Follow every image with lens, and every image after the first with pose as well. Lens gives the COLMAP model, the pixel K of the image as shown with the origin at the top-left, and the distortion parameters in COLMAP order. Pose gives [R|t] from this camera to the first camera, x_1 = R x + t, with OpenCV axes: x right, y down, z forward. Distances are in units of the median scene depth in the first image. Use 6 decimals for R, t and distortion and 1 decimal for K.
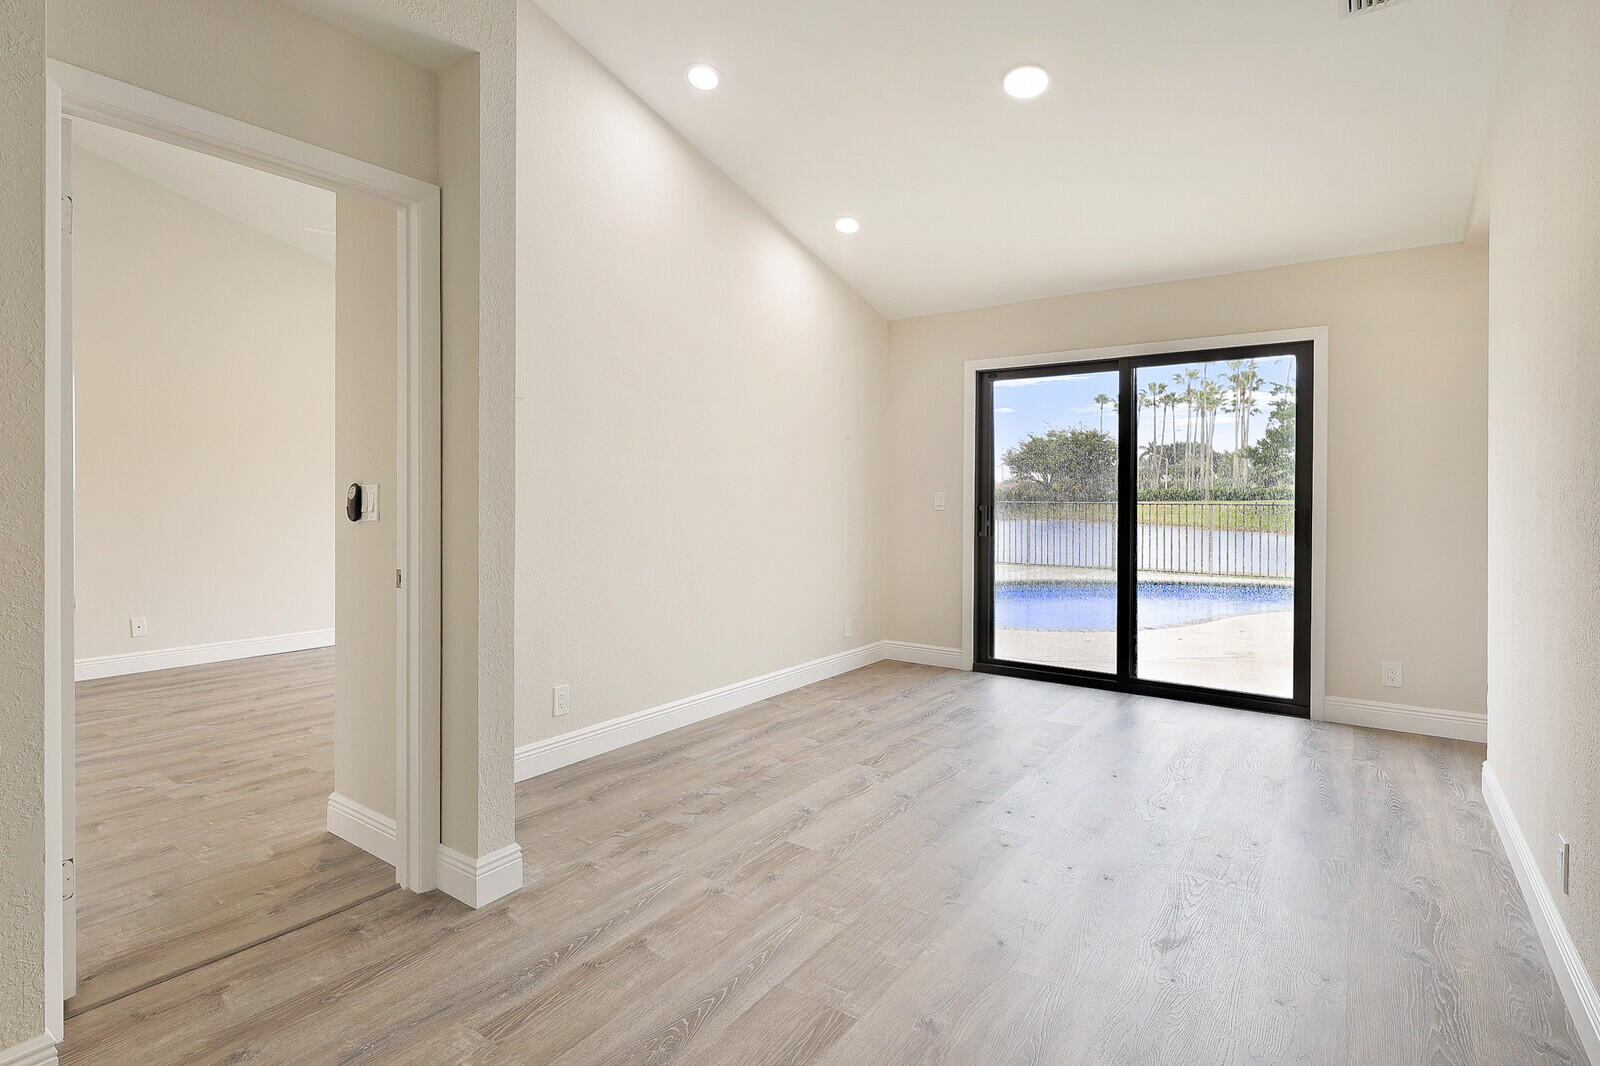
lens RADIAL K [[791.9, 0, 762.2], [0, 791.9, 494.9], [0, 0, 1]] dist [0.001573, -0.000297]
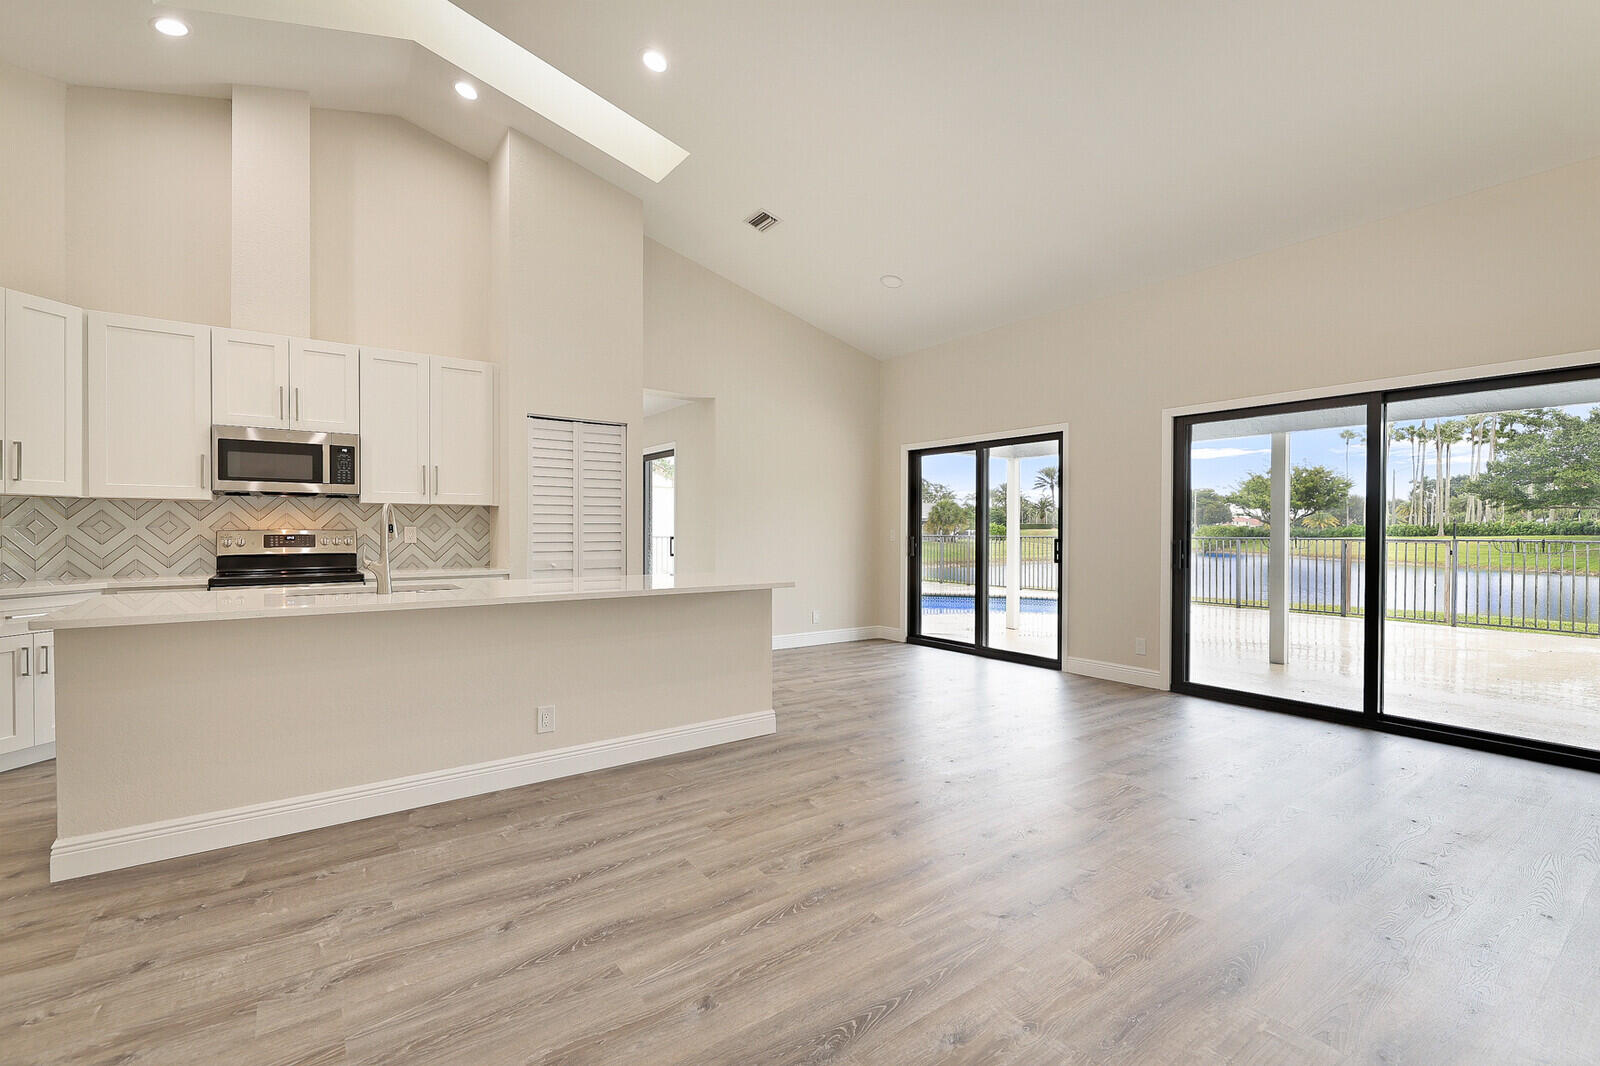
lens RADIAL K [[707.3, 0, 803.8], [0, 707.3, 536.6], [0, 0, 1]] dist [-0.003992, 0.000653]
pose [[0.961977, -0.000022, -0.273129, 0.478924], [0.003462, 0.999921, 0.012112, -0.004655], [0.273107, -0.012597, 0.961901, -0.407445]]
